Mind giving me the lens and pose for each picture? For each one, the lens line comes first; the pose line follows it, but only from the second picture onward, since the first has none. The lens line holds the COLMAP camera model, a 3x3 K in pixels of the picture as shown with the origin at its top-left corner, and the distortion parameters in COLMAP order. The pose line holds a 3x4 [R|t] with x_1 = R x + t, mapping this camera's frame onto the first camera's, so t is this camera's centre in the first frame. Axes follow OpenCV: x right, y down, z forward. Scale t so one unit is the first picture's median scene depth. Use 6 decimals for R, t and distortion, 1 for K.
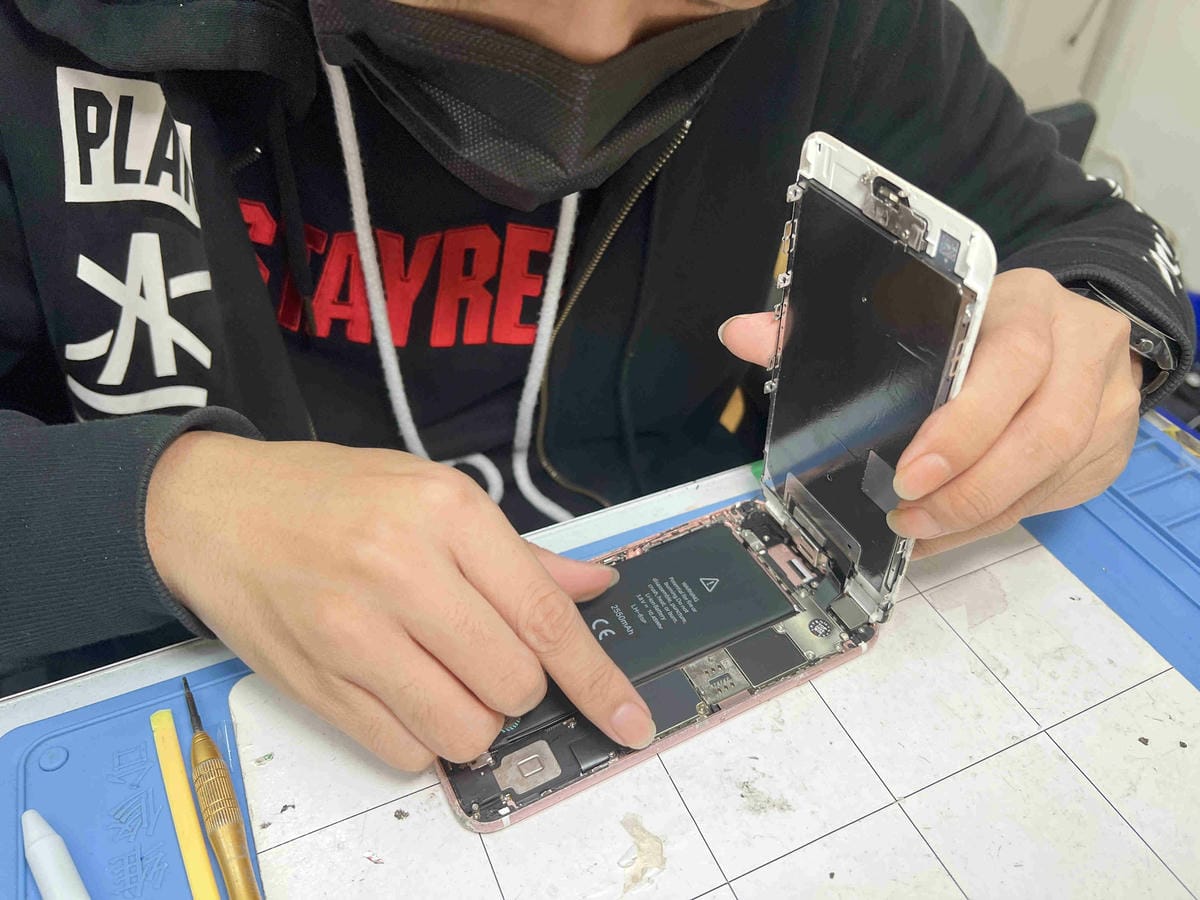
lens RADIAL K [[937.0, 0, 563.9], [0, 937.0, 460.3], [0, 0, 1]] dist [0.013729, -0.030481]
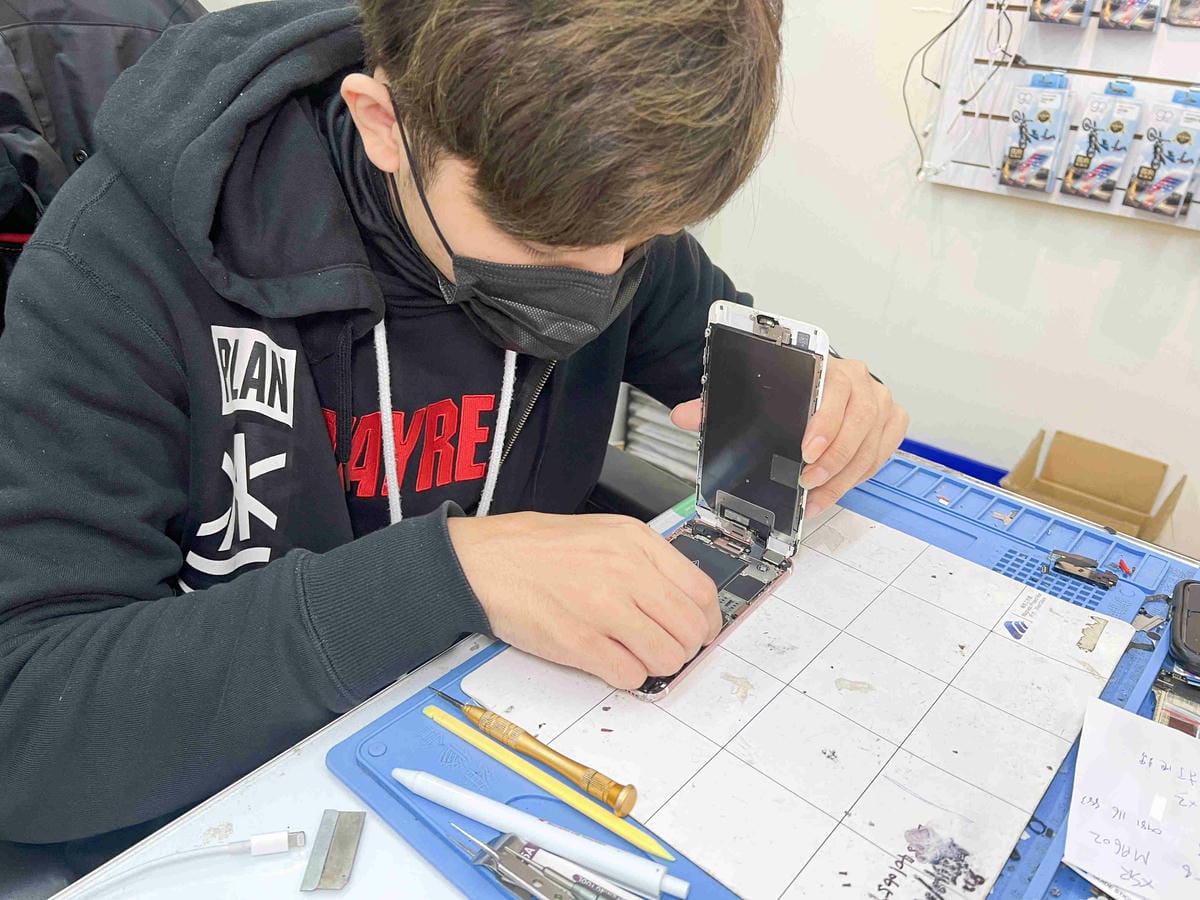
lens RADIAL K [[937.0, 0, 591.7], [0, 937.0, 448.0], [0, 0, 1]] dist [0.013729, -0.030481]
pose [[0.906420, -0.167148, 0.387898, -0.585889], [0.252798, 0.950402, -0.181189, 0.180423], [-0.338374, 0.262293, 0.903718, -0.469423]]
